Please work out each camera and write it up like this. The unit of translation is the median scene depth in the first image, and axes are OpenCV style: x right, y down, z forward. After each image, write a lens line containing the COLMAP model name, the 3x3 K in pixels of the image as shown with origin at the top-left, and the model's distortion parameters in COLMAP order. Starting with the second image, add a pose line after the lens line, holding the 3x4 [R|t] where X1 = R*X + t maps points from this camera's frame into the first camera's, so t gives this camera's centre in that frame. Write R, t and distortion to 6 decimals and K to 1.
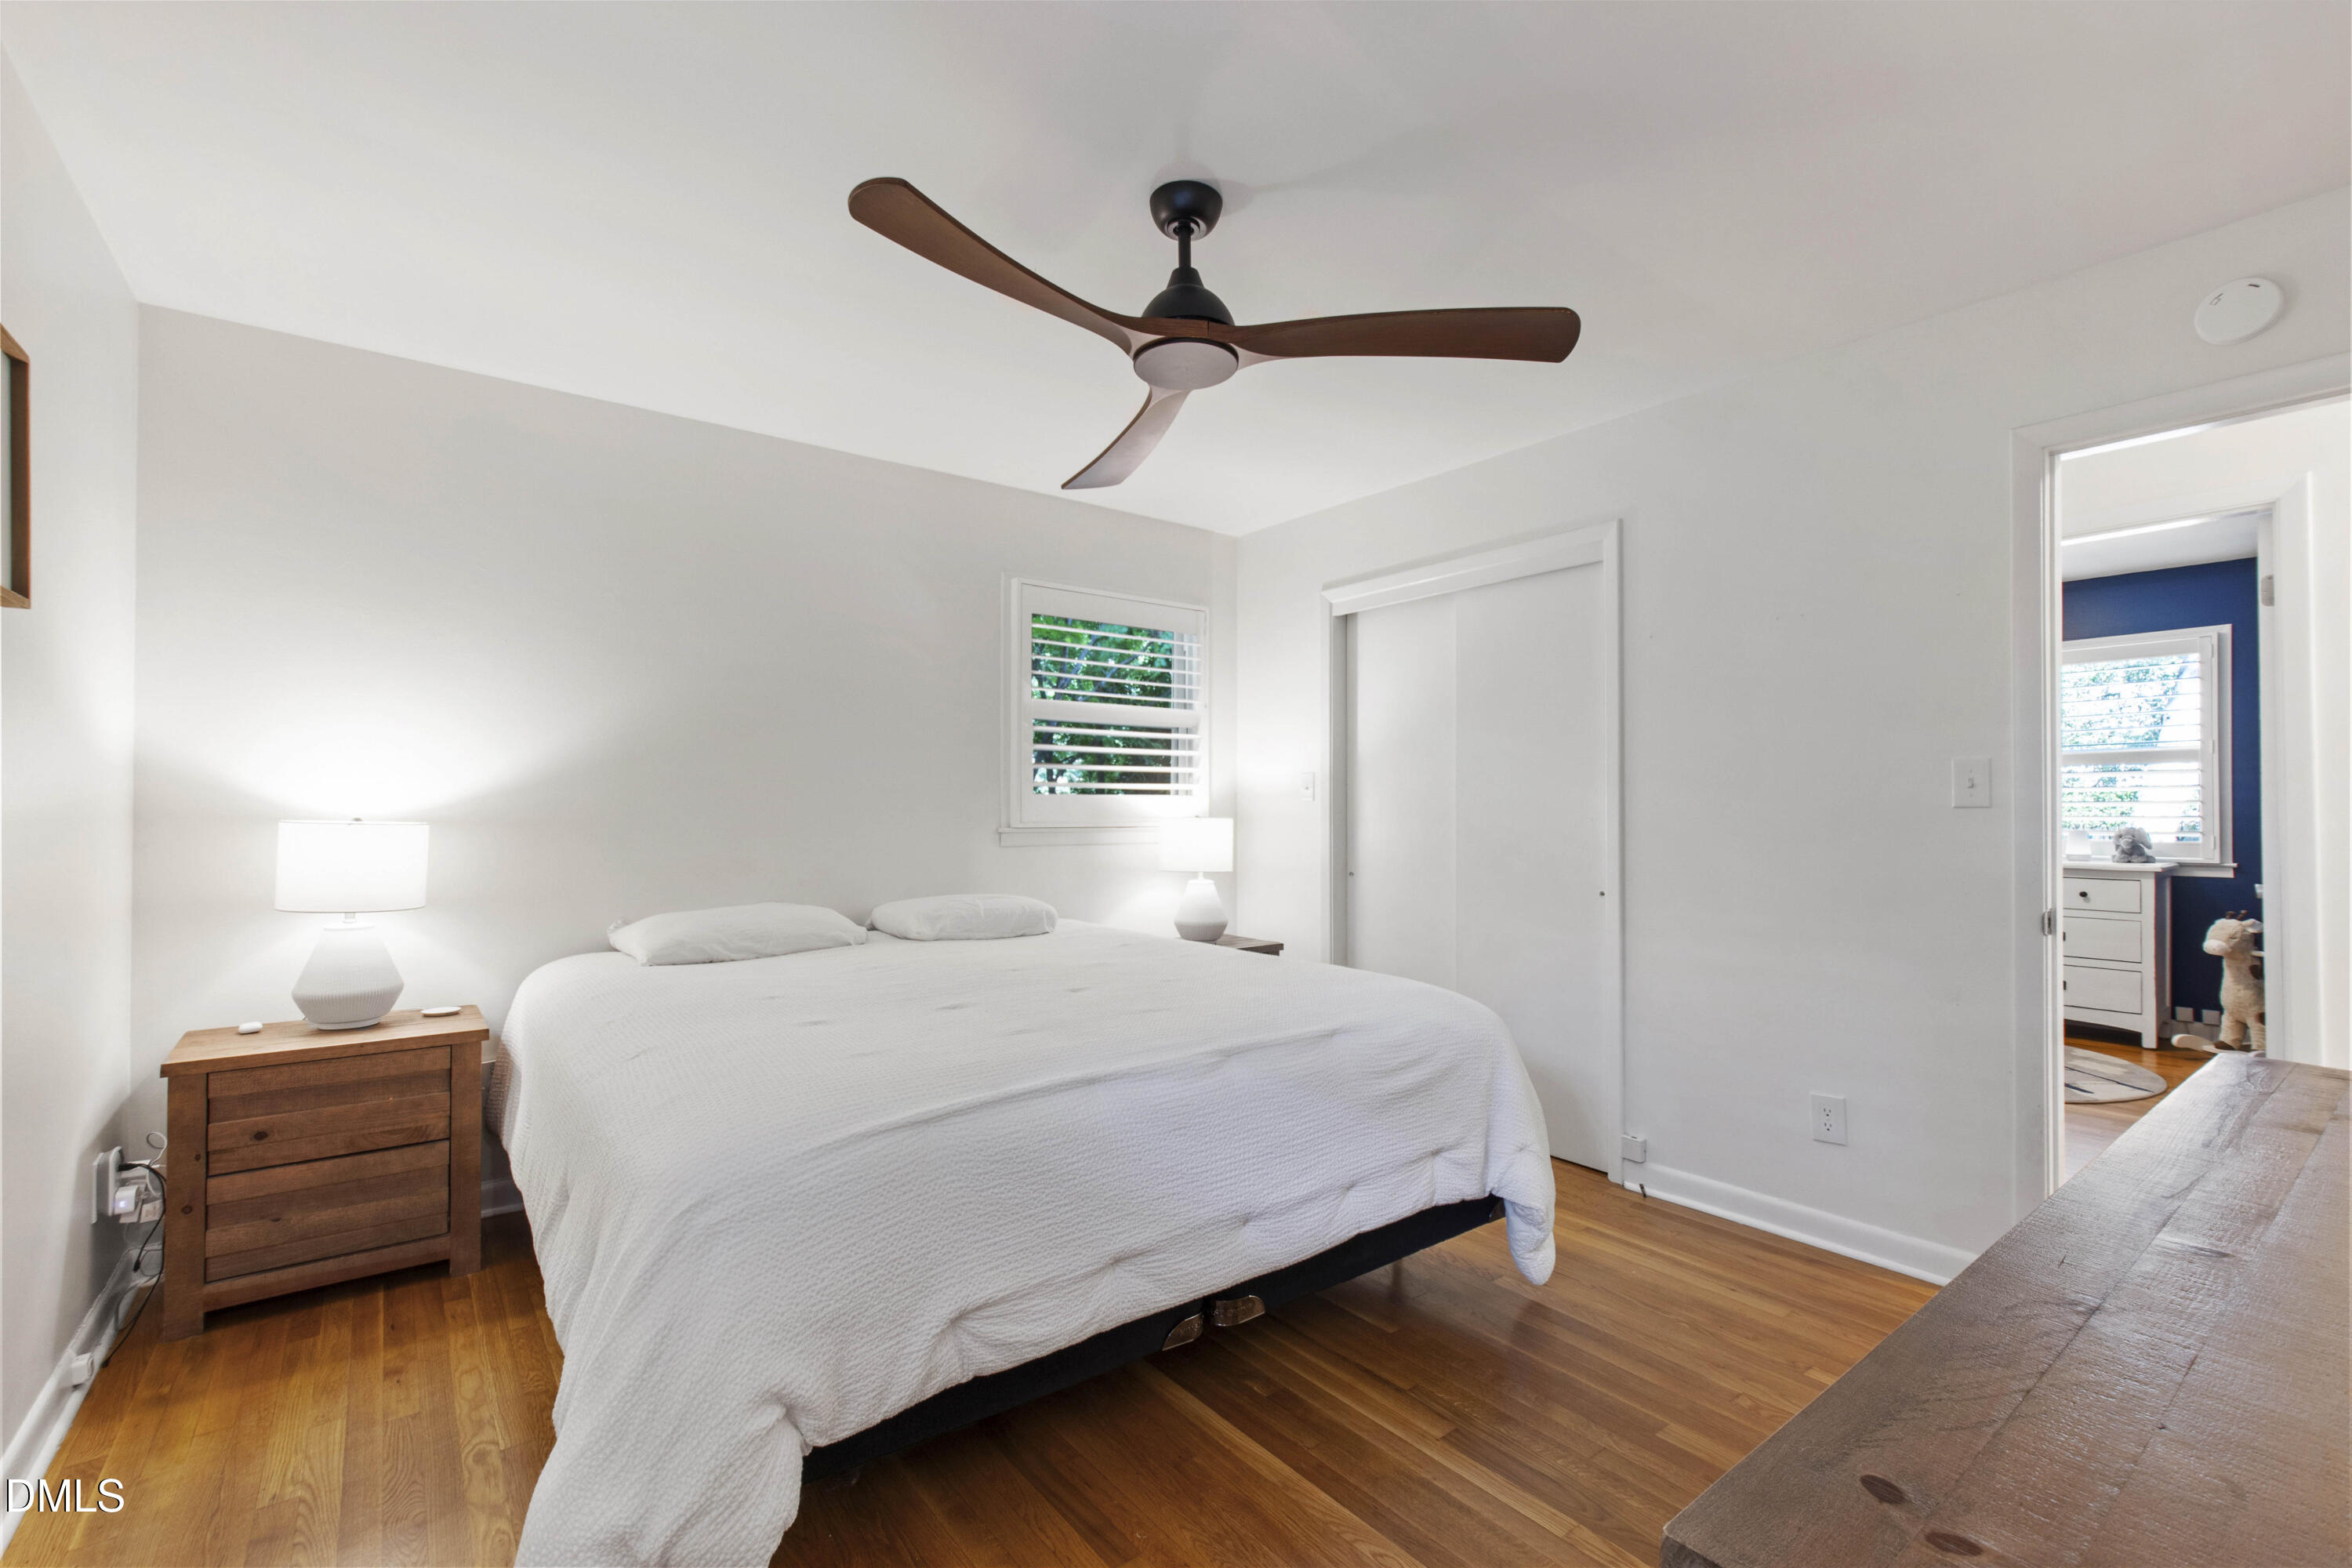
lens RADIAL K [[1030.5, 0, 1168.9], [0, 1030.5, 790.0], [0, 0, 1]] dist [0.000290, 0.001142]
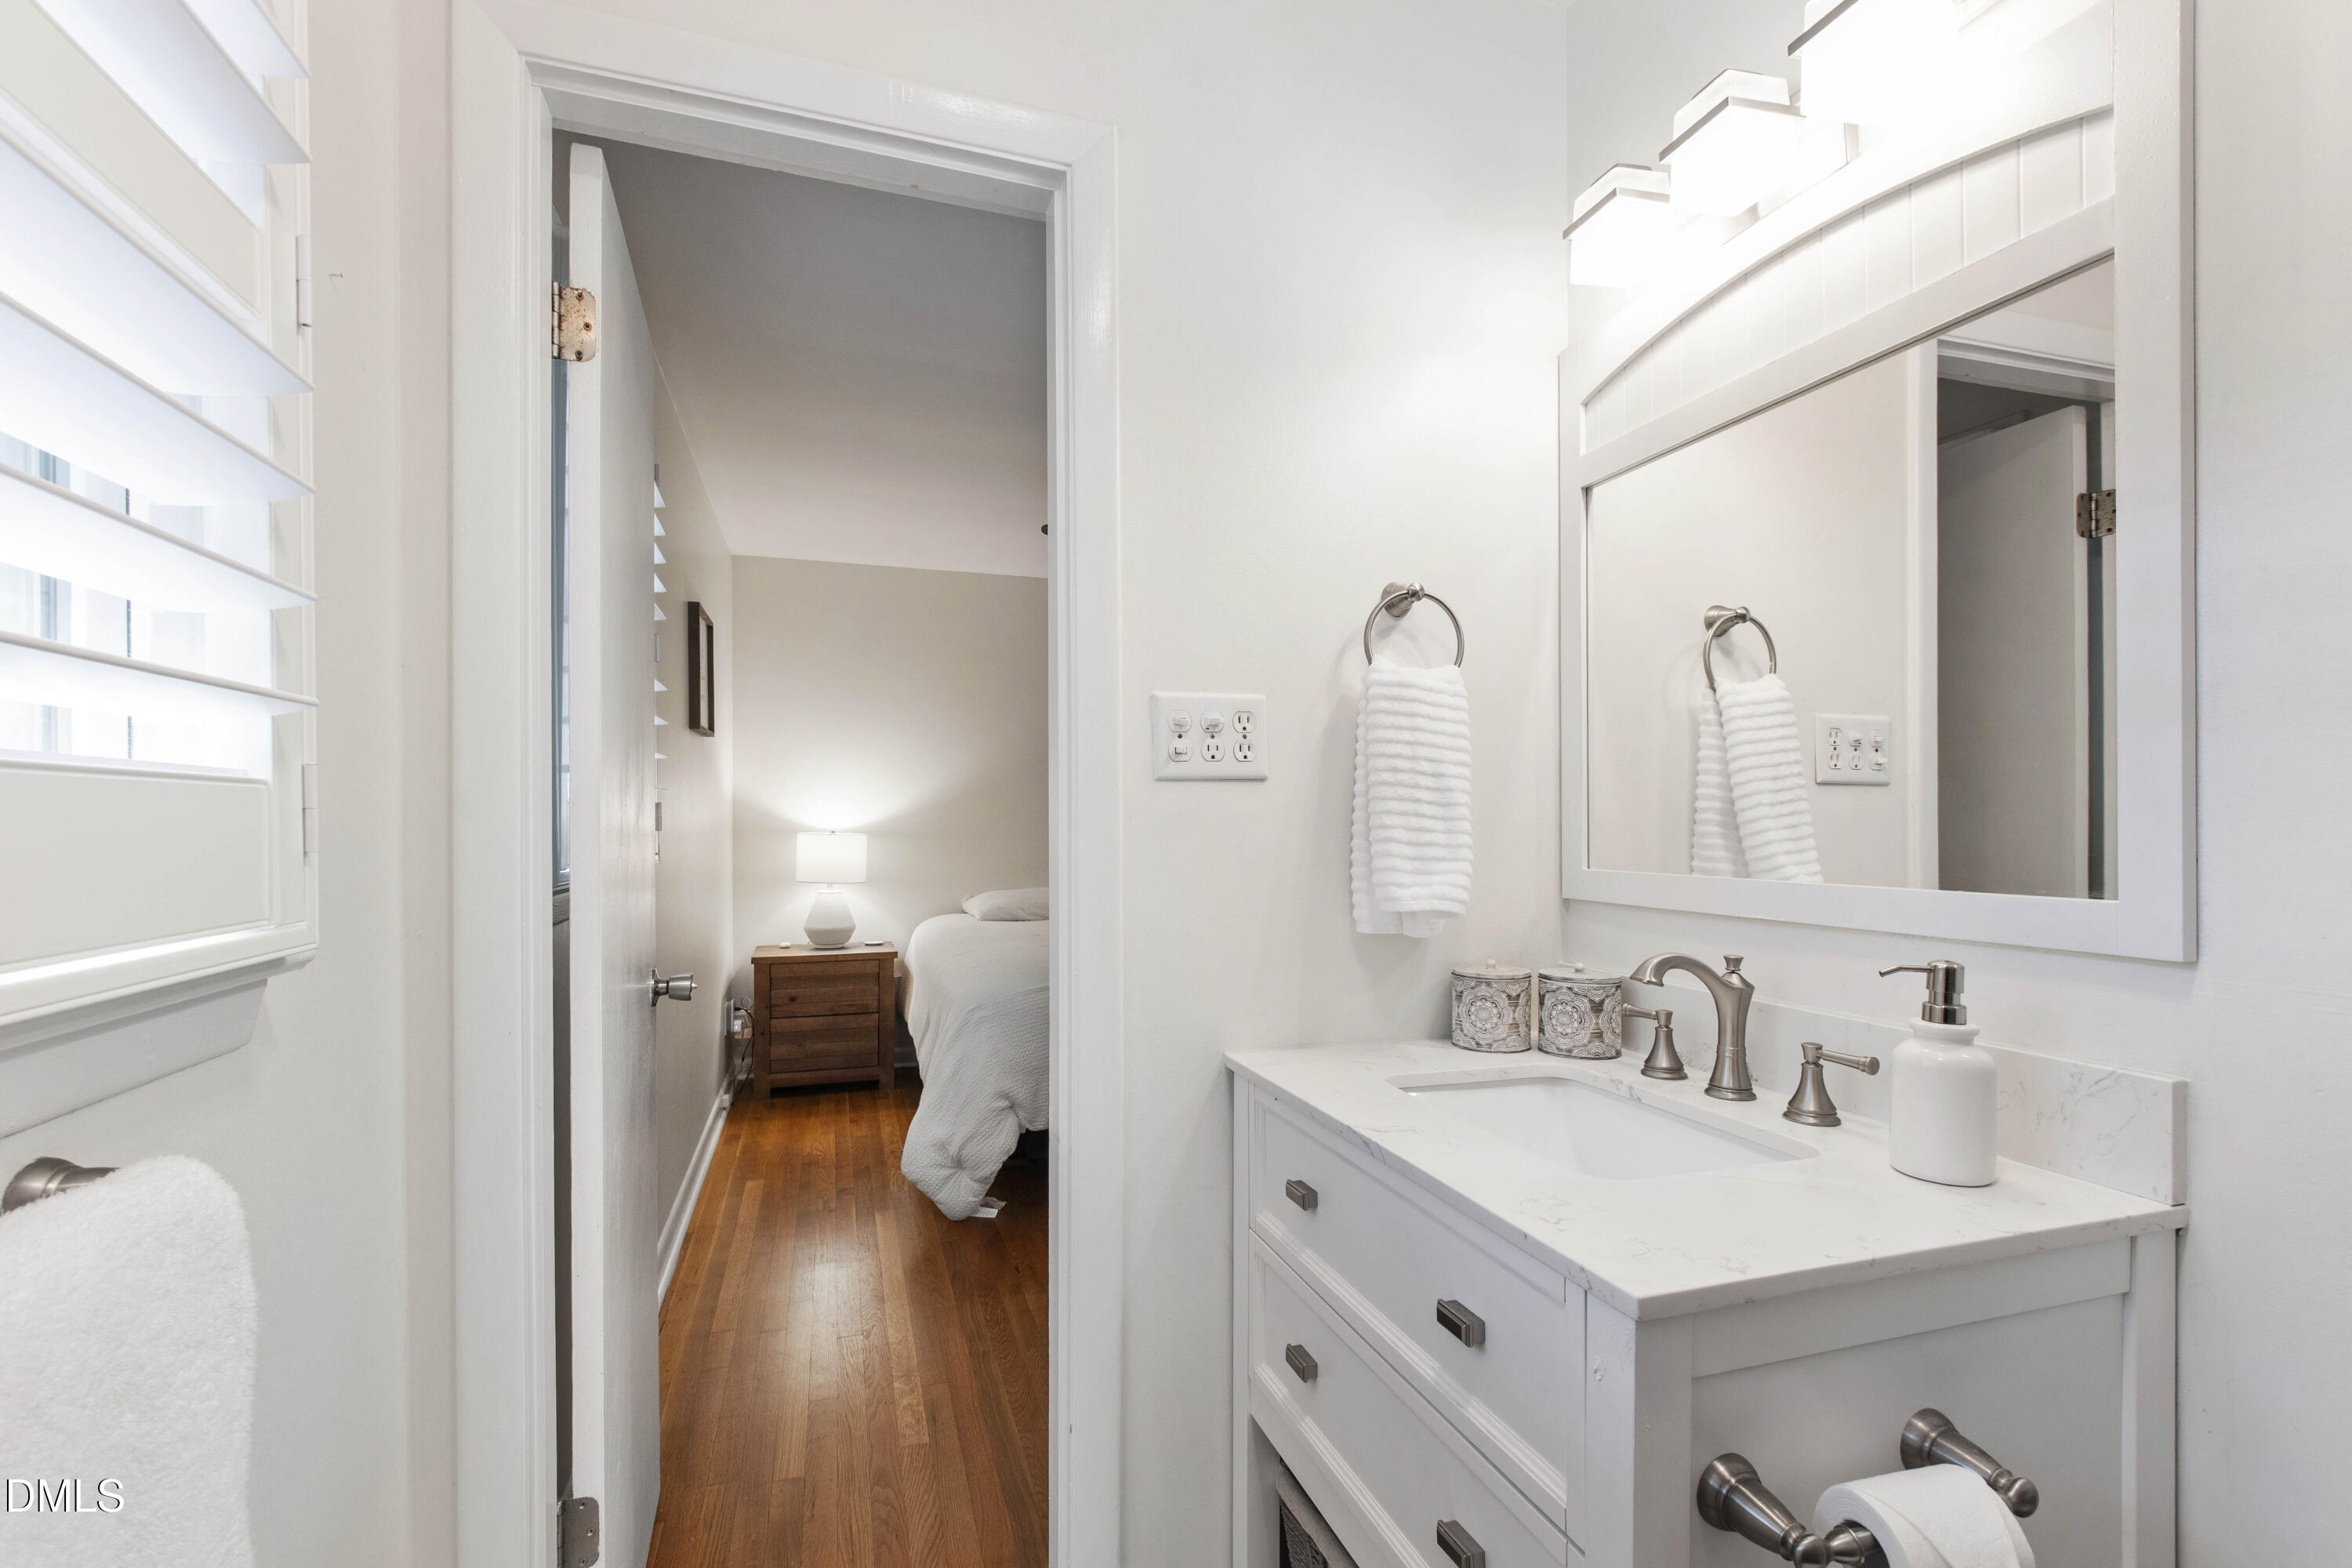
lens RADIAL K [[1045.9, 0, 1173.1], [0, 1045.9, 807.7], [0, 0, 1]] dist [0.001261, 0.000248]
pose [[0.944273, -0.007551, -0.329078, 0.403598], [0.008531, 0.999962, 0.001535, -0.011465], [0.329054, -0.004257, 0.944302, -0.570032]]
